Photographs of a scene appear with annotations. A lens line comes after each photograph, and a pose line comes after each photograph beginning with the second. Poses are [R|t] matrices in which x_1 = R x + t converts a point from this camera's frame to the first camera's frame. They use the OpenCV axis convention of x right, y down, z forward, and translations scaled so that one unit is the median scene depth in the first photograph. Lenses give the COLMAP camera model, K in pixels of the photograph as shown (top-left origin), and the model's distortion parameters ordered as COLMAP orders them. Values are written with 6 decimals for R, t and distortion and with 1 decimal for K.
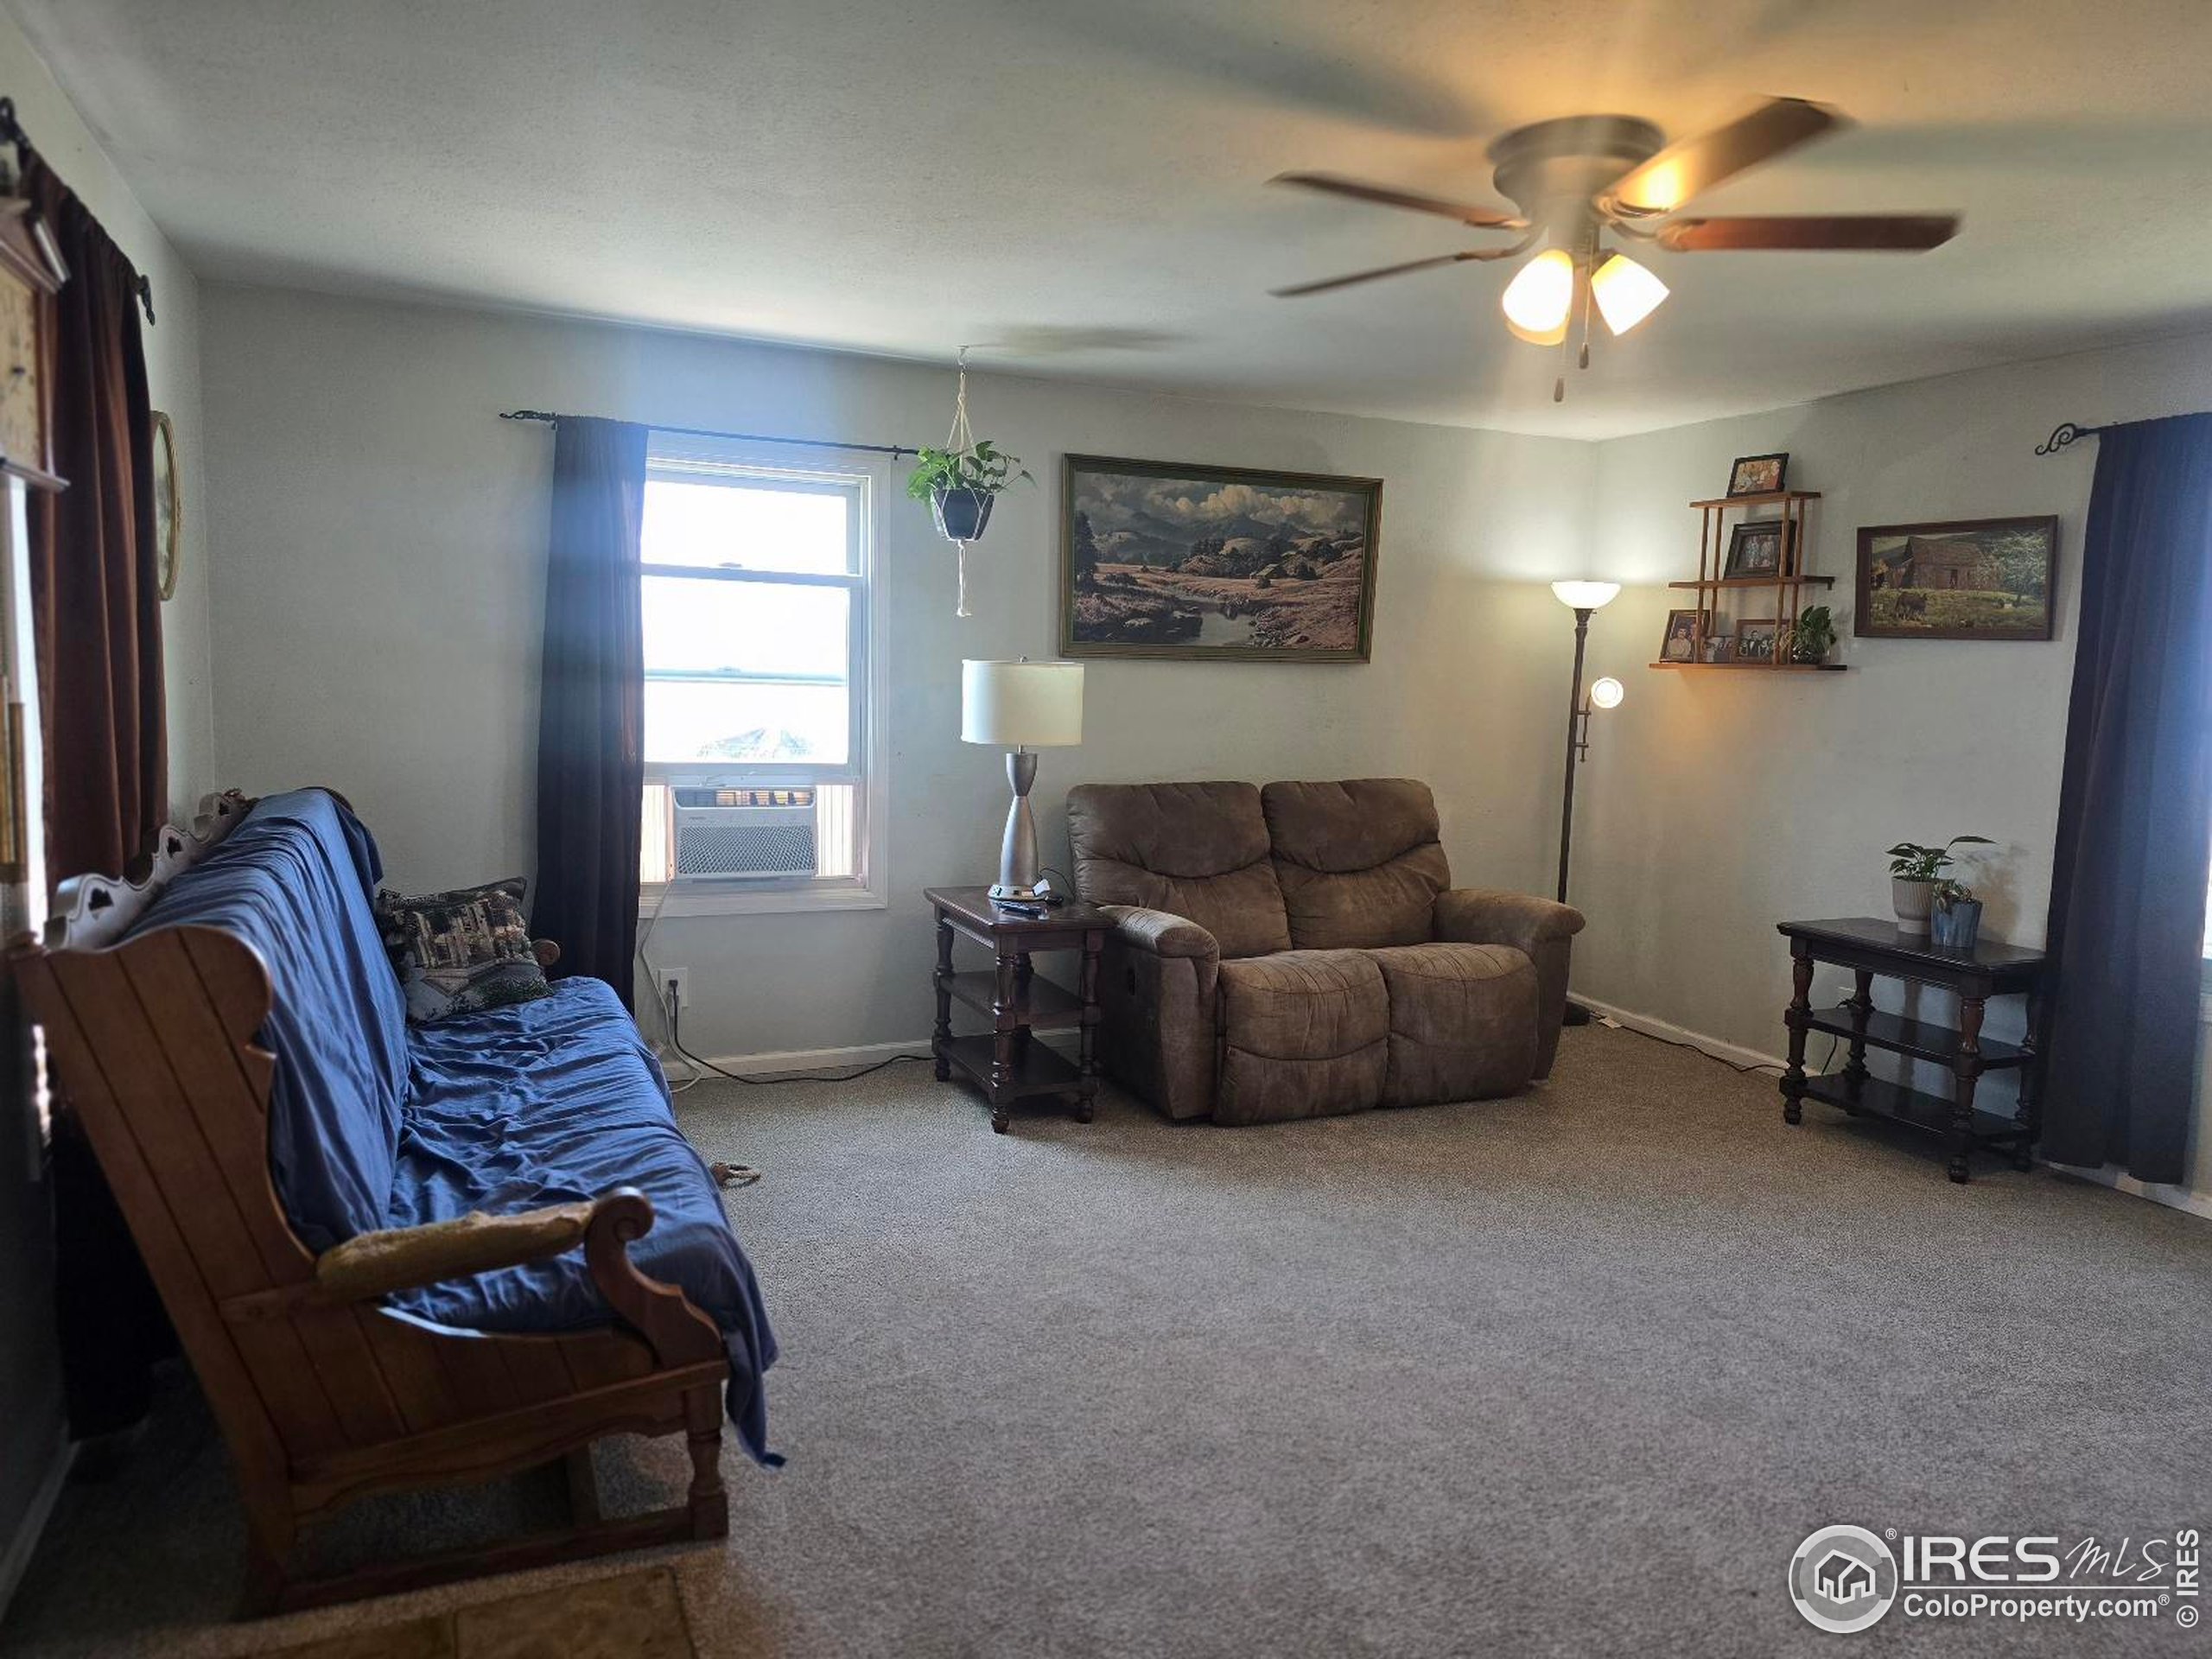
lens RADIAL K [[1497.3, 0, 1105.7], [0, 1497.3, 823.4], [0, 0, 1]] dist [0.061827, -0.048780]
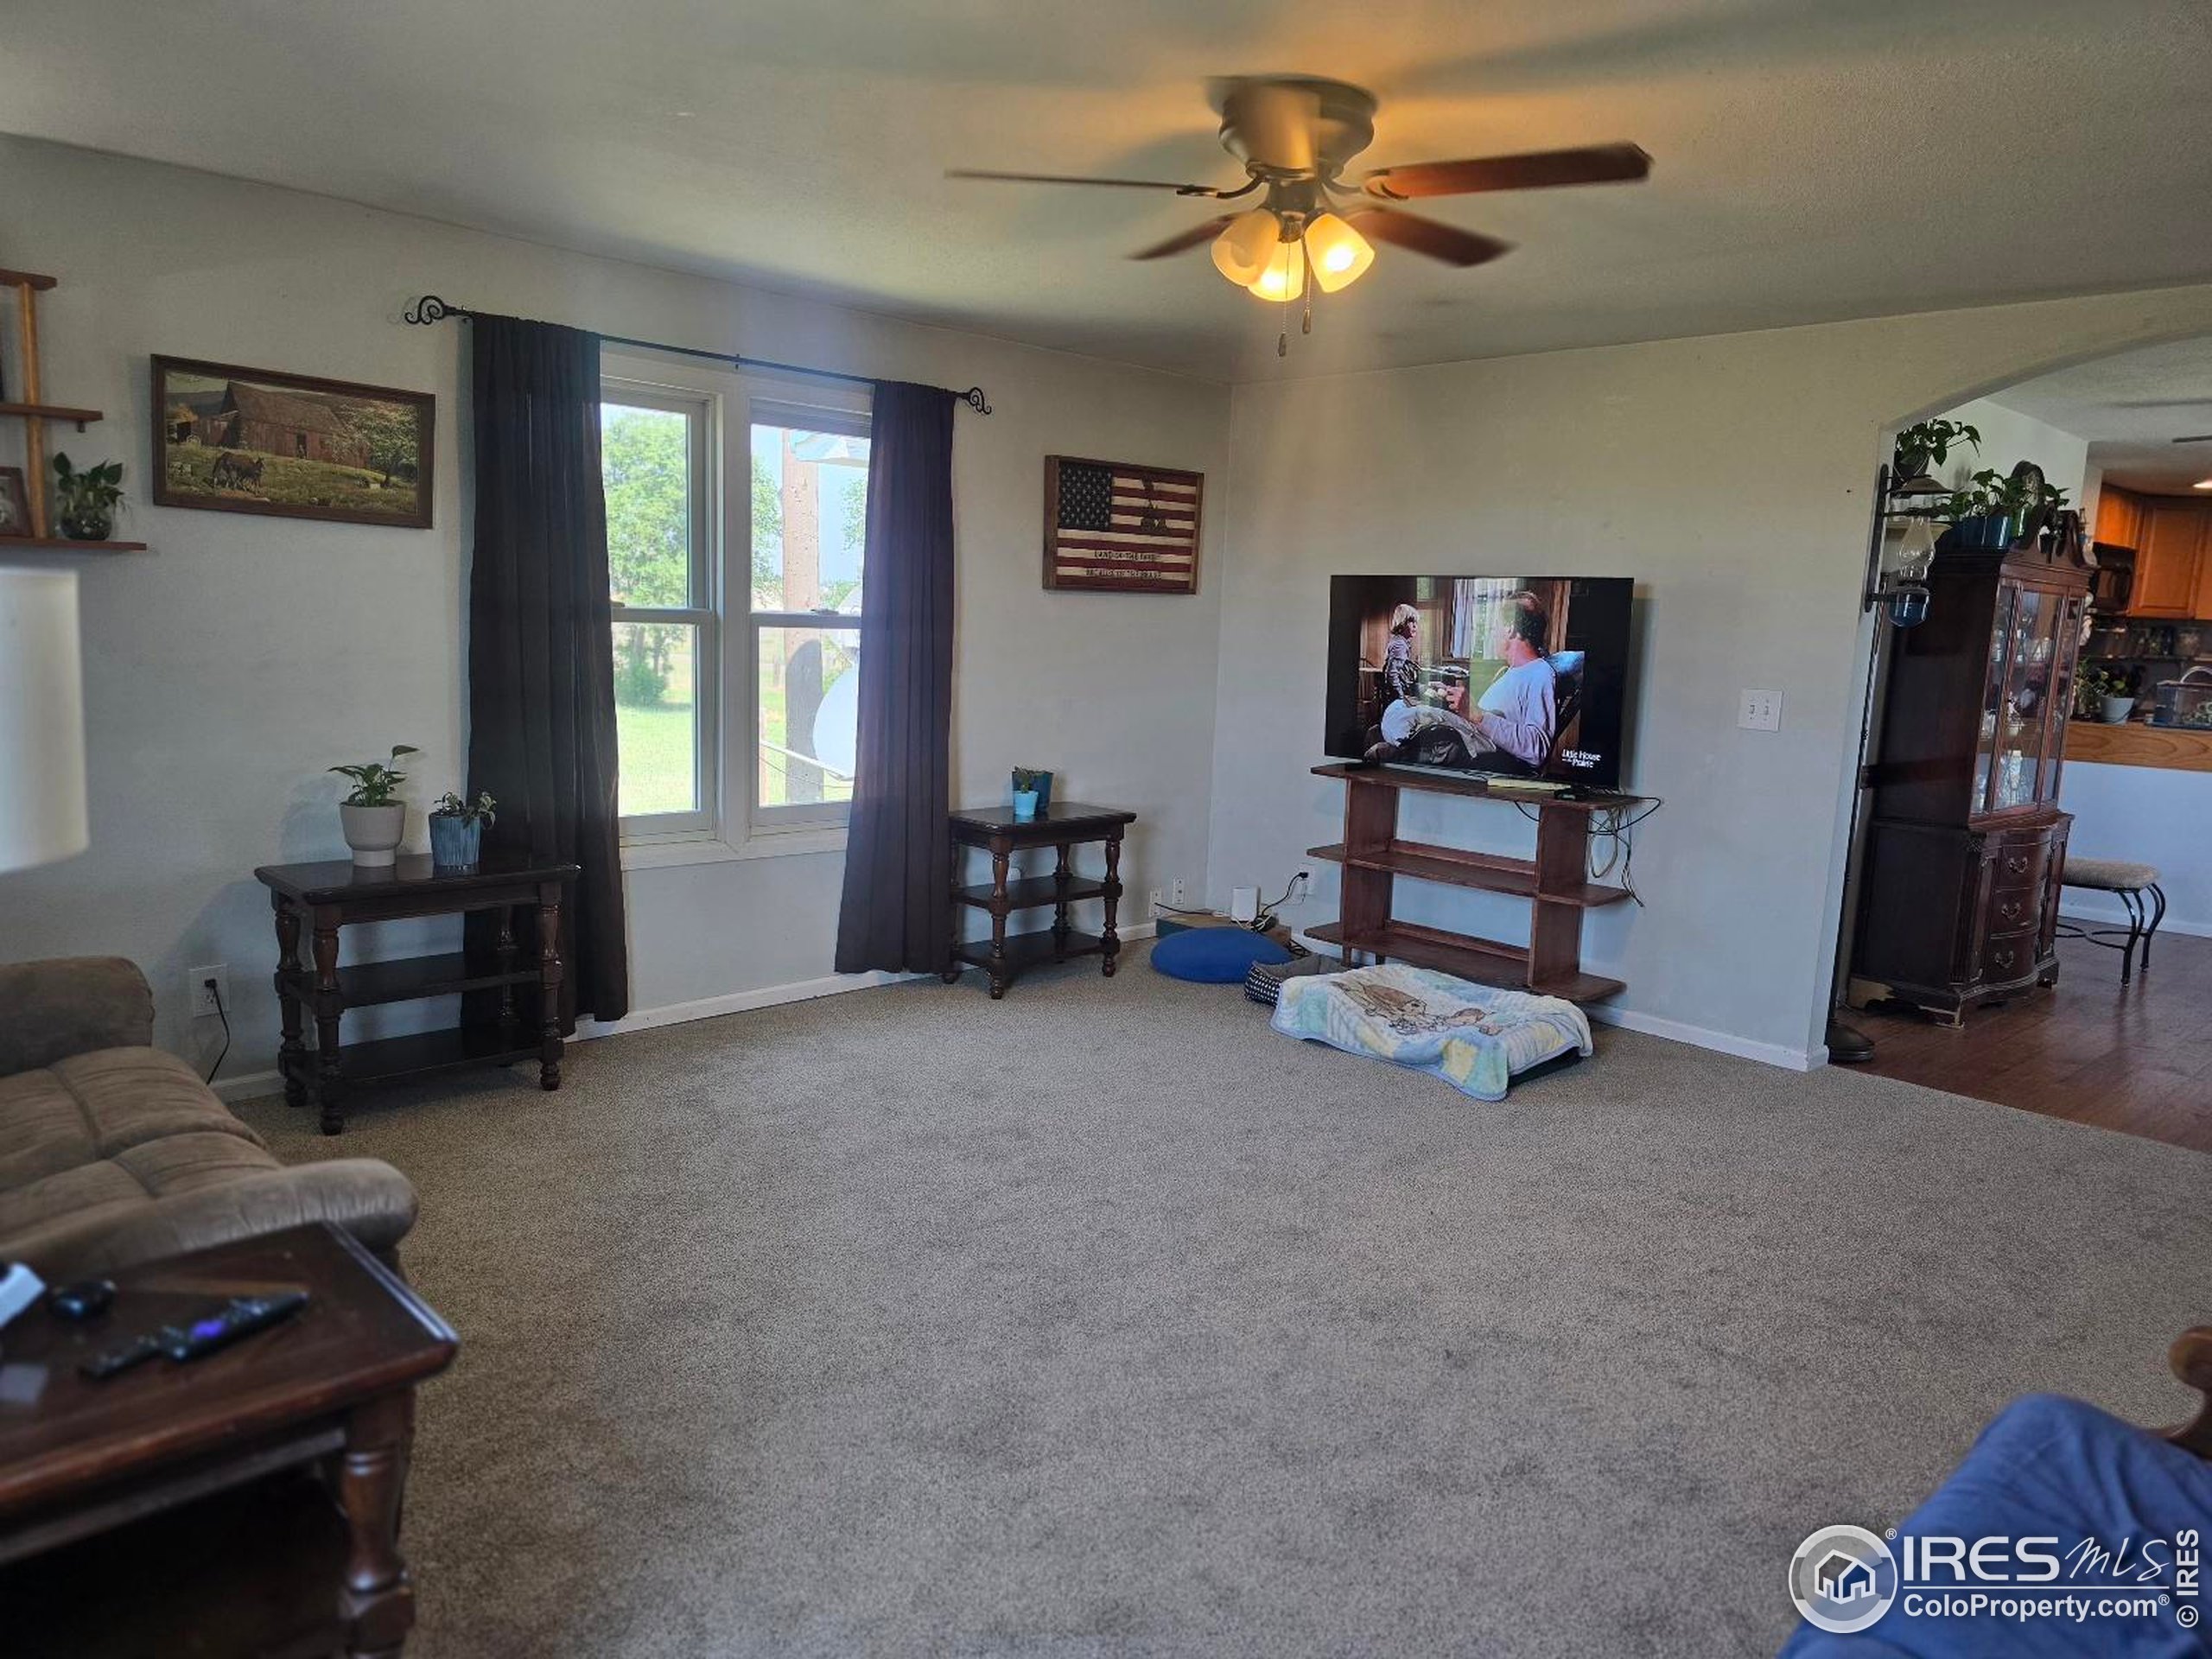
lens RADIAL K [[1497.3, 0, 1105.3], [0, 1497.3, 836.6], [0, 0, 1]] dist [0.061827, -0.048780]
pose [[-0.336564, -0.186043, 0.923099, -0.404073], [0.049574, 0.975429, 0.214664, -0.108195], [-0.940355, 0.118010, -0.319072, 0.873381]]
